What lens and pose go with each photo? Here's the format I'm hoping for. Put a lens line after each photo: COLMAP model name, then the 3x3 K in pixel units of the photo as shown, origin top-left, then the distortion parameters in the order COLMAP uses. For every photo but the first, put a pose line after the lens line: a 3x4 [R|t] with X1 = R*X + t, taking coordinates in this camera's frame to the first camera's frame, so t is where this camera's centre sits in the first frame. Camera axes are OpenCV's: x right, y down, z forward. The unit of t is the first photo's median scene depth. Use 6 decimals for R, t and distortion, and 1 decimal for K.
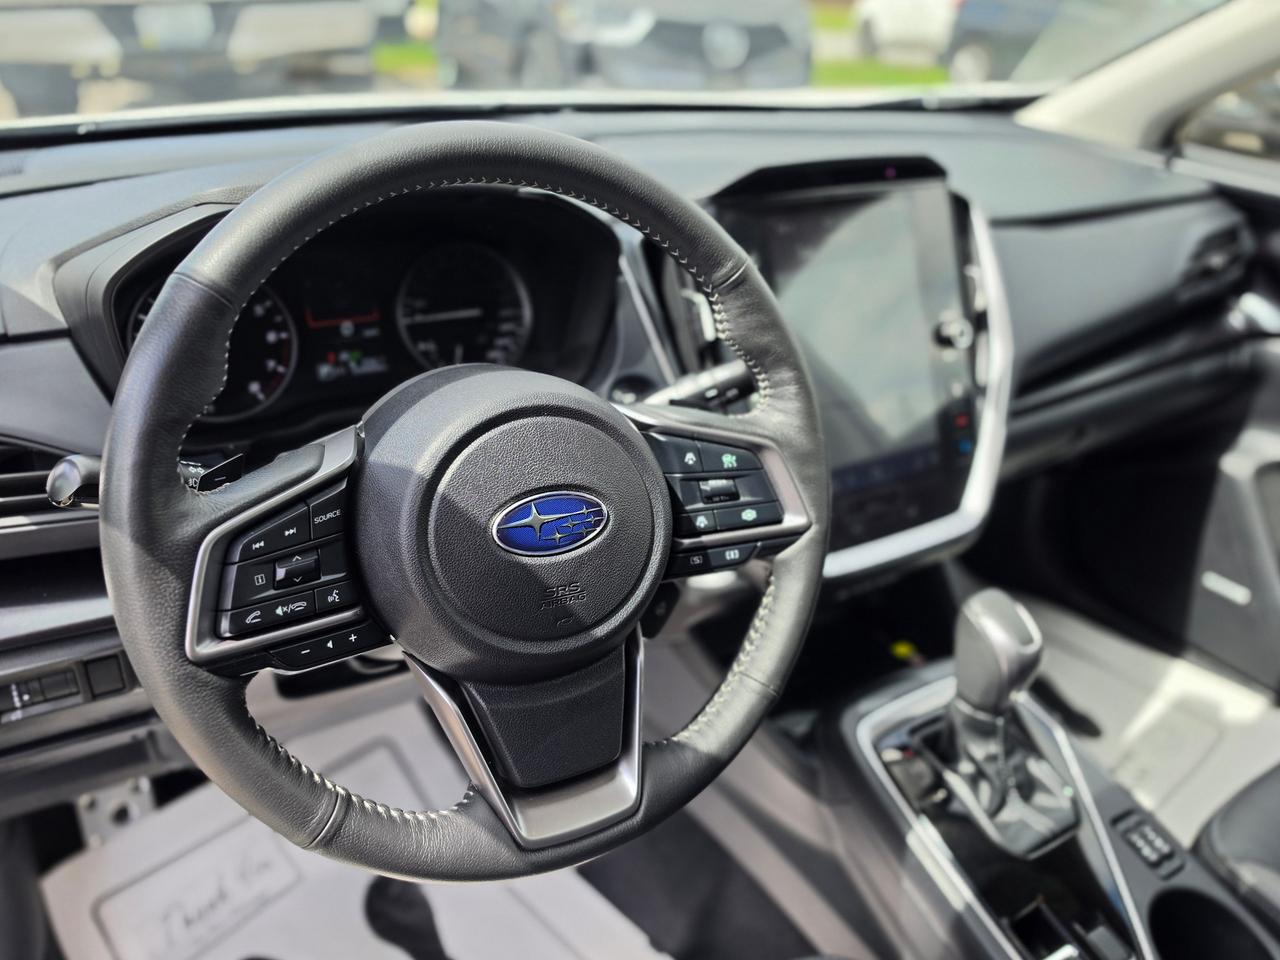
lens RADIAL K [[964.0, 0, 640.0], [0, 964.0, 480.0], [0, 0, 1]] dist [0.001836, -0.003014]
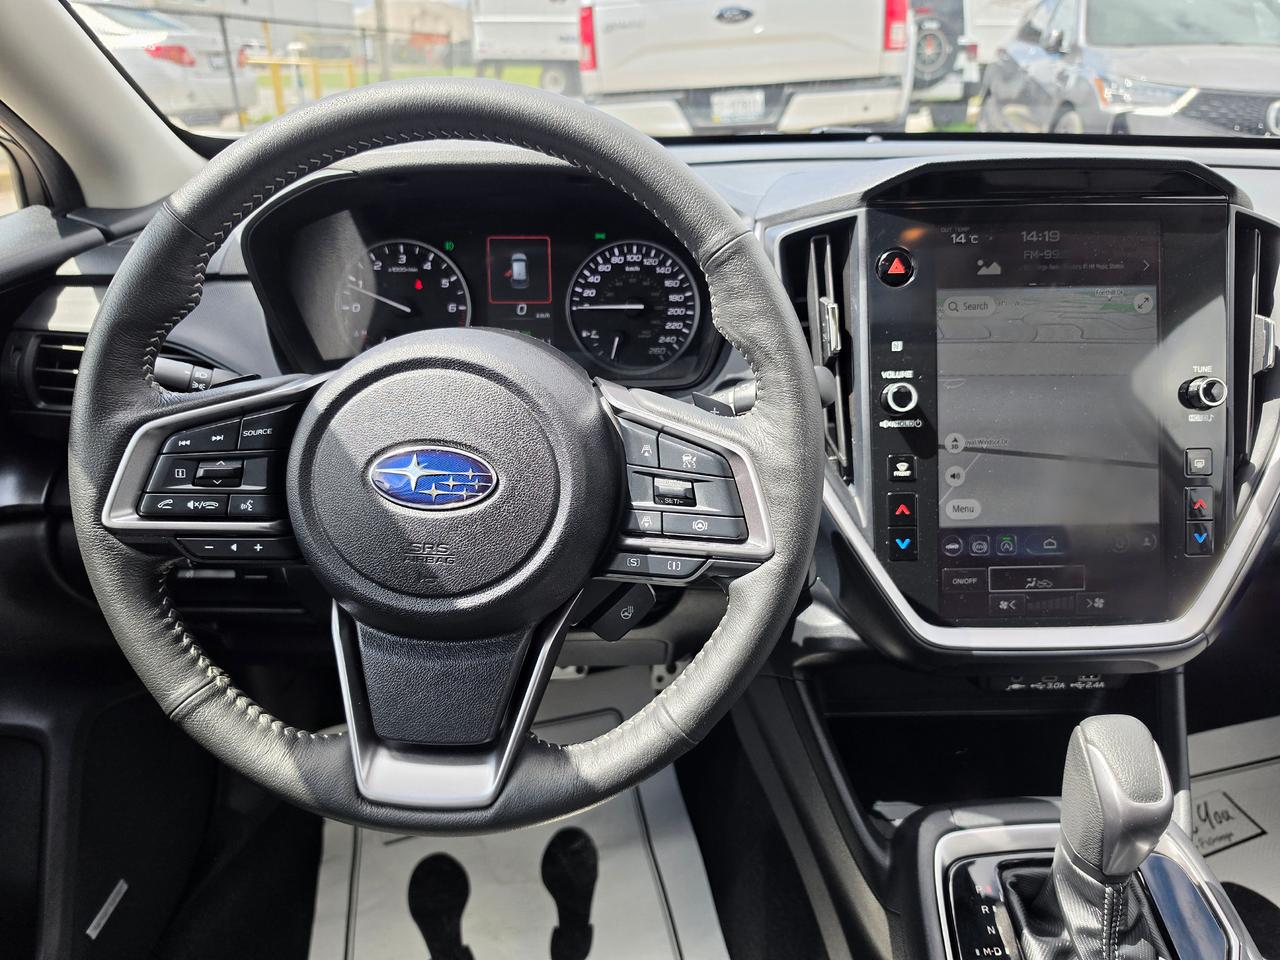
lens RADIAL K [[882.7, 0, 647.1], [0, 882.7, 476.4], [0, 0, 1]] dist [0.004862, -0.001916]
pose [[0.862326, 0.170057, -0.476944, 0.448796], [-0.192187, 0.981355, 0.002429, -0.000442], [0.468464, 0.089568, 0.878931, 0.272301]]
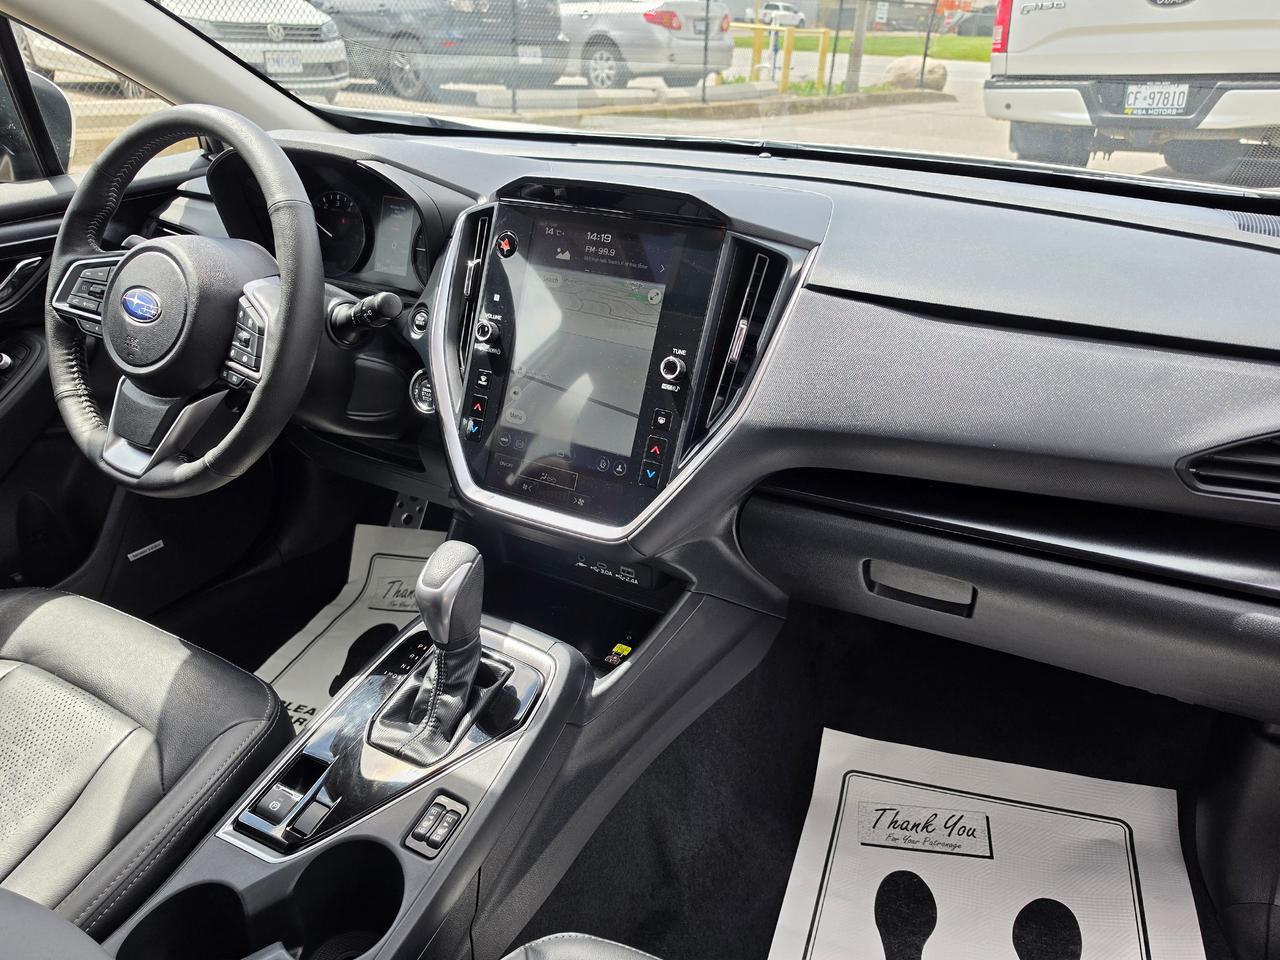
lens RADIAL K [[882.7, 0, 647.1], [0, 882.7, 476.4], [0, 0, 1]] dist [0.004862, -0.001916]
pose [[0.508021, 0.364584, -0.780380, 1.667721], [-0.394081, 0.903998, 0.165793, -0.294119], [0.765908, 0.223307, 0.602926, 0.673887]]
